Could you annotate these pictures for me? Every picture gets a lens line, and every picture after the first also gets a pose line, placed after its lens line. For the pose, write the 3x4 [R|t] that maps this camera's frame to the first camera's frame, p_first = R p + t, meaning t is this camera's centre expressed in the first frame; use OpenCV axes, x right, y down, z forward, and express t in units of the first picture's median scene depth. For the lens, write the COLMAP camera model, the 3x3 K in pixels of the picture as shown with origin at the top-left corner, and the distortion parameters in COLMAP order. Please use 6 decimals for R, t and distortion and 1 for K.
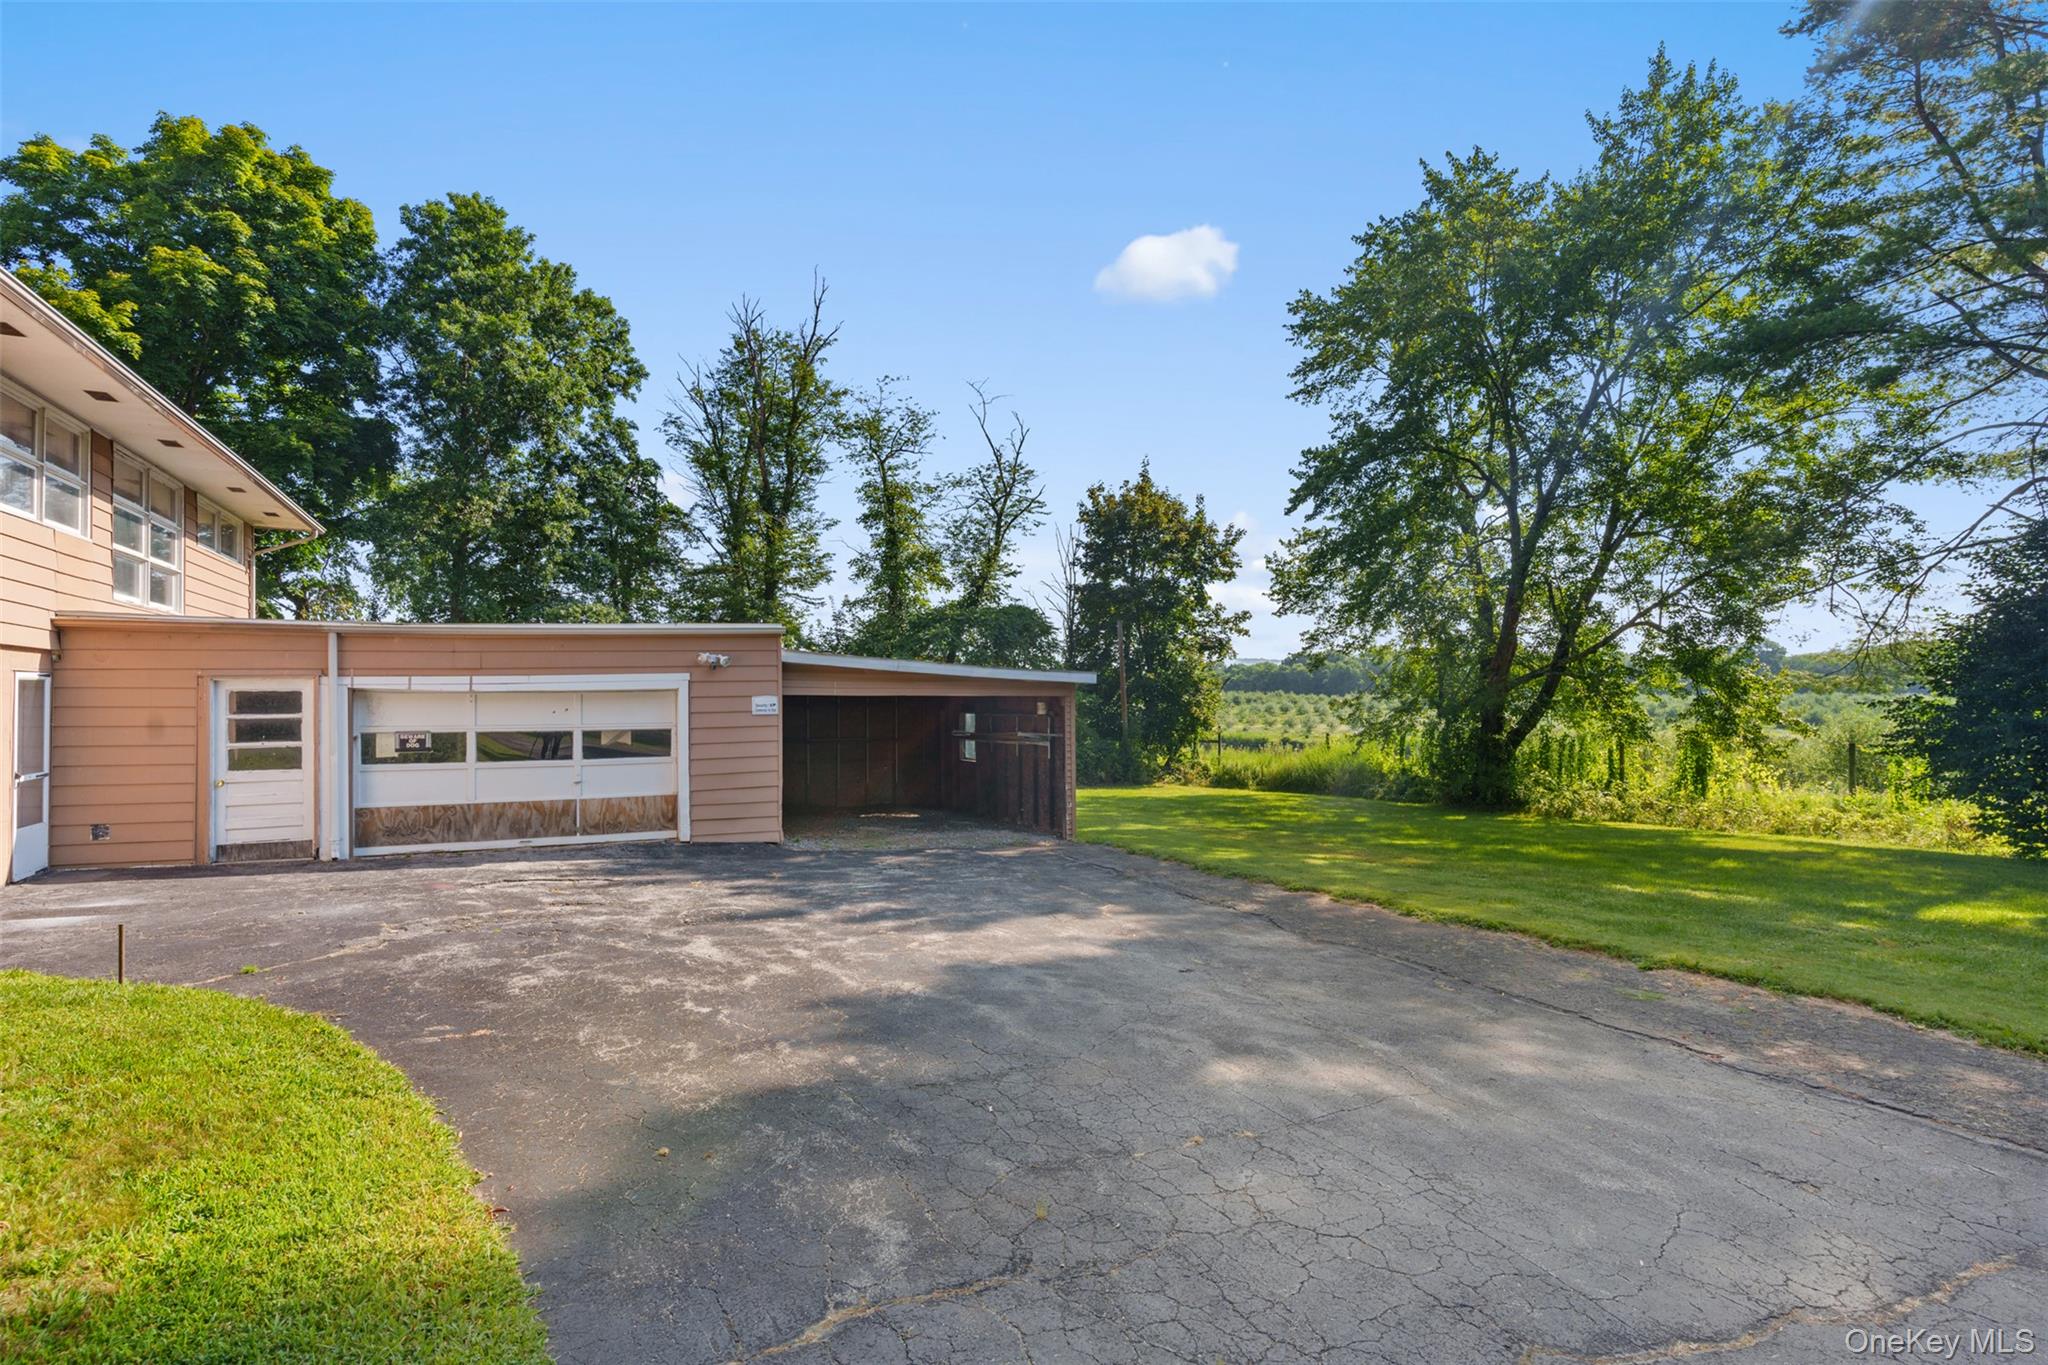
lens RADIAL K [[994.8, 0, 1024.8], [0, 994.8, 702.4], [0, 0, 1]] dist [0.001887, 0.001323]
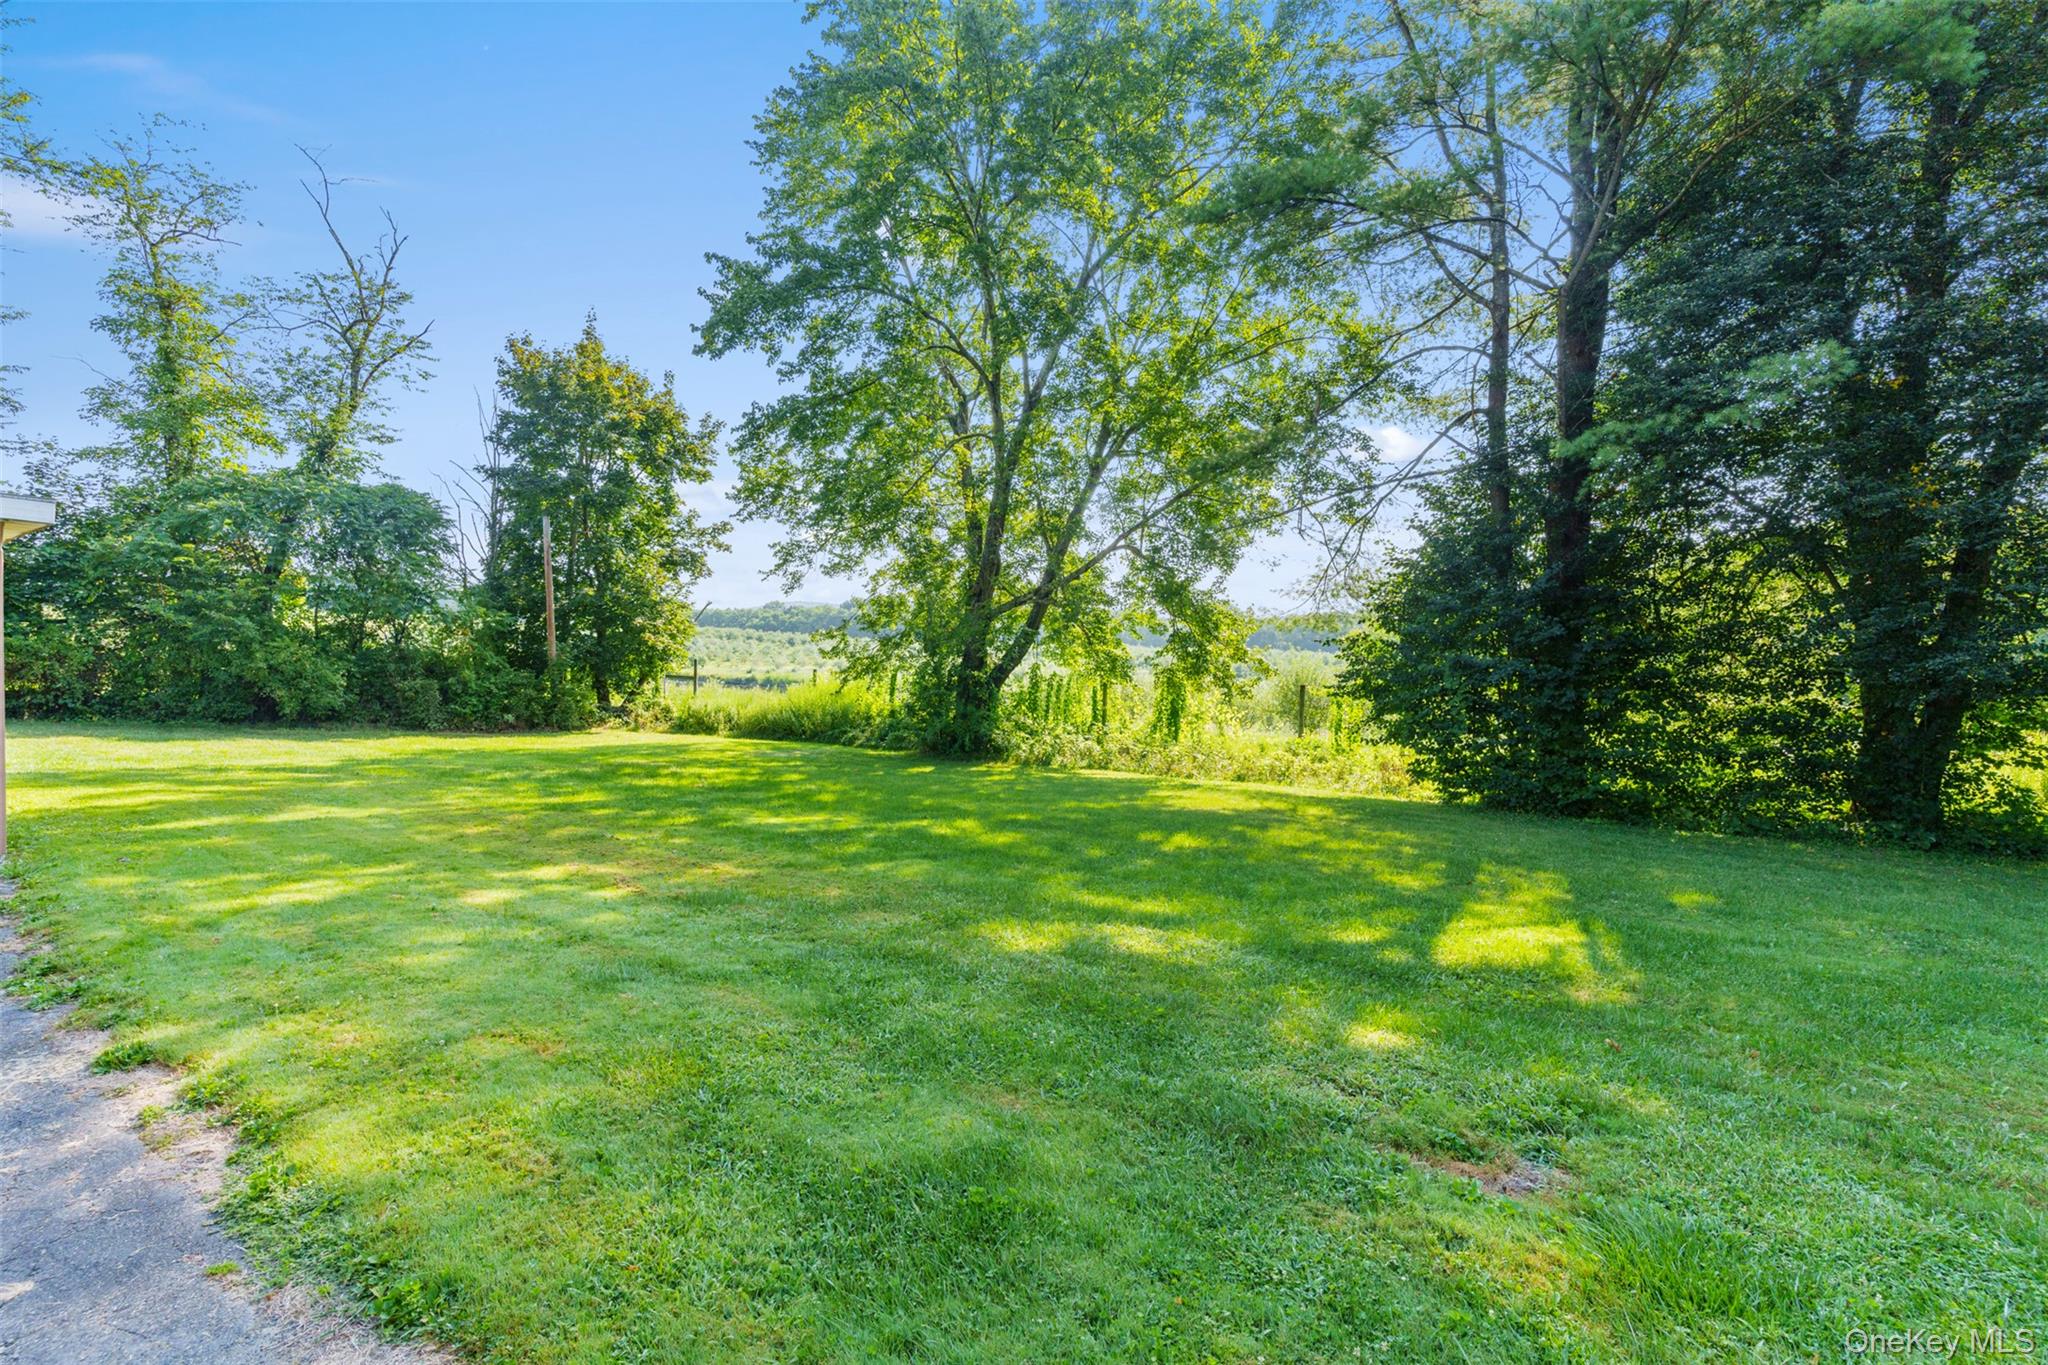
lens RADIAL K [[994.8, 0, 1024.8], [0, 994.8, 702.4], [0, 0, 1]] dist [0.001887, 0.001323]
pose [[0.905528, 0.004199, 0.424266, 0.146959], [-0.028984, 0.998227, 0.051984, 0.013489], [-0.423296, -0.059370, 0.904044, 0.203500]]
